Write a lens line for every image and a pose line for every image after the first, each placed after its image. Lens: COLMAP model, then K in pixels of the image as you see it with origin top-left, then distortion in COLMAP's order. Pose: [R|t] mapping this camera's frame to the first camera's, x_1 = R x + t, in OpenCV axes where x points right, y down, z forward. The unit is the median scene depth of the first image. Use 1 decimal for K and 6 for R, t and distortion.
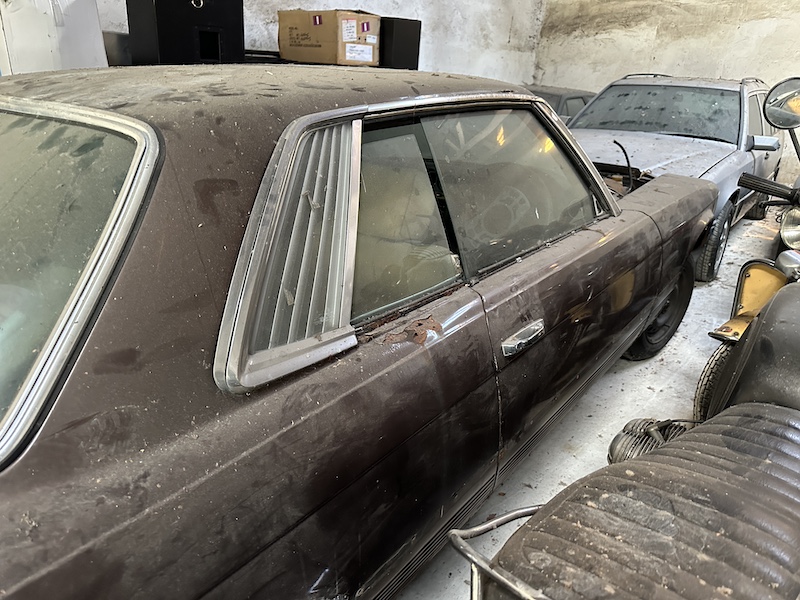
lens RADIAL K [[559.8, 0, 397.3], [0, 559.8, 301.6], [0, 0, 1]] dist [0.068671, -0.098966]
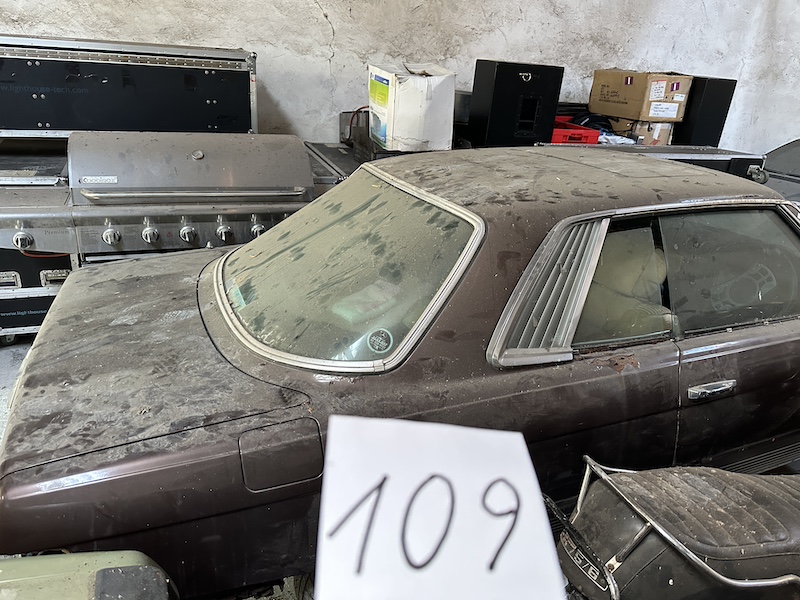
lens RADIAL K [[559.8, 0, 397.3], [0, 559.8, 301.6], [0, 0, 1]] dist [0.068671, -0.098966]
pose [[0.872520, 0.198148, -0.446594, 0.175959], [-0.207826, 0.977771, 0.027792, -0.026607], [0.442174, 0.068565, 0.894305, -0.663390]]
